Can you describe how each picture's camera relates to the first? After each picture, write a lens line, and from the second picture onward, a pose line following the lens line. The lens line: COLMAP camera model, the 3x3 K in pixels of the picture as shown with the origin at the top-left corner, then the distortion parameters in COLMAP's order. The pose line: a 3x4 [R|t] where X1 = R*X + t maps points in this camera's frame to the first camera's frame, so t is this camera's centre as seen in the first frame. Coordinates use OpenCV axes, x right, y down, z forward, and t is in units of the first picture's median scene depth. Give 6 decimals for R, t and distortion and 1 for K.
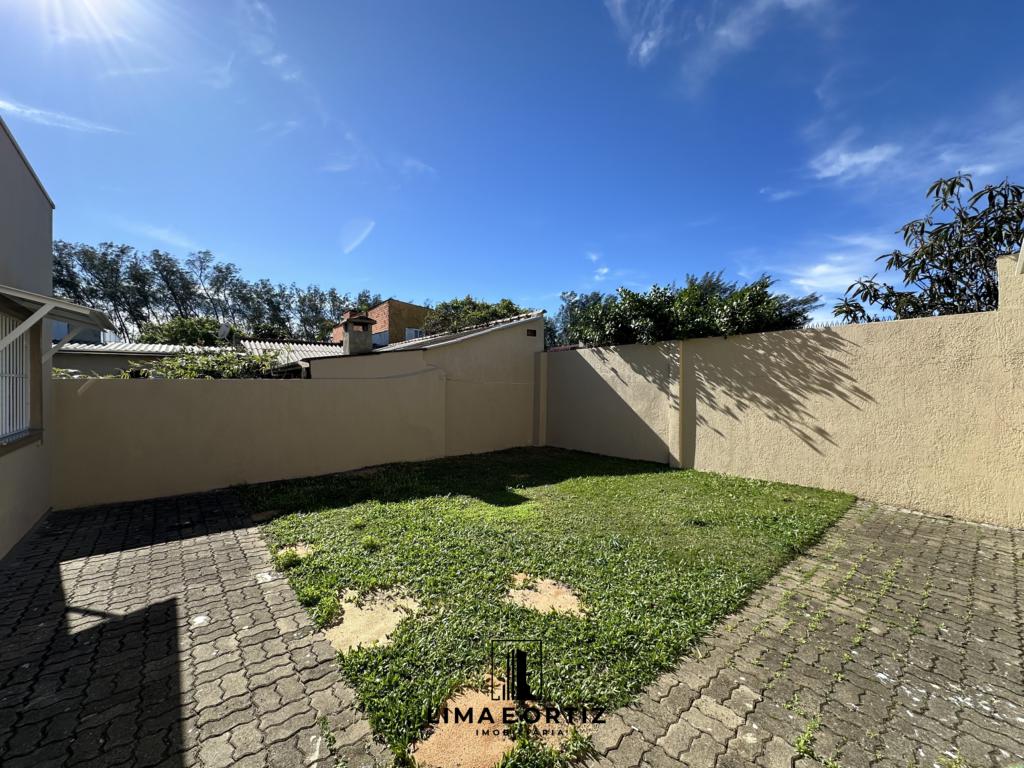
lens RADIAL K [[408.8, 0, 512.8], [0, 408.8, 382.6], [0, 0, 1]] dist [-0.001622, -0.000030]
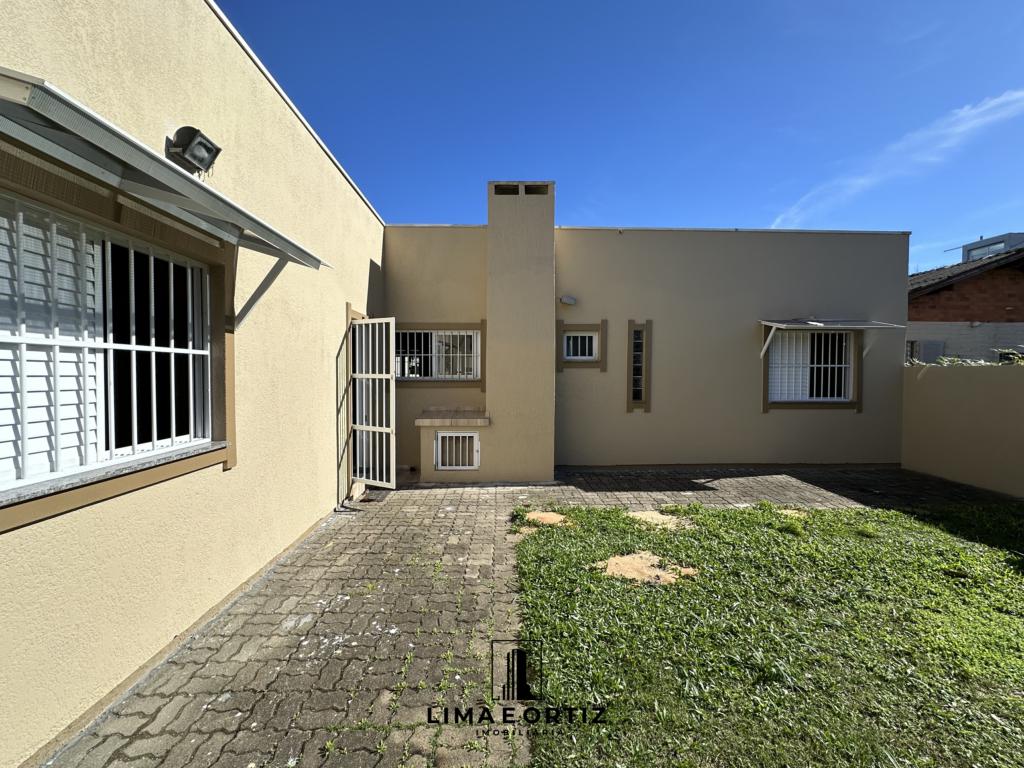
lens RADIAL K [[408.8, 0, 512.8], [0, 408.8, 382.6], [0, 0, 1]] dist [-0.001622, -0.000030]
pose [[-0.624964, 0.022554, -0.780328, 1.262391], [0.002923, 0.999643, 0.026552, 0.005485], [0.780648, 0.014313, -0.624807, 1.576441]]
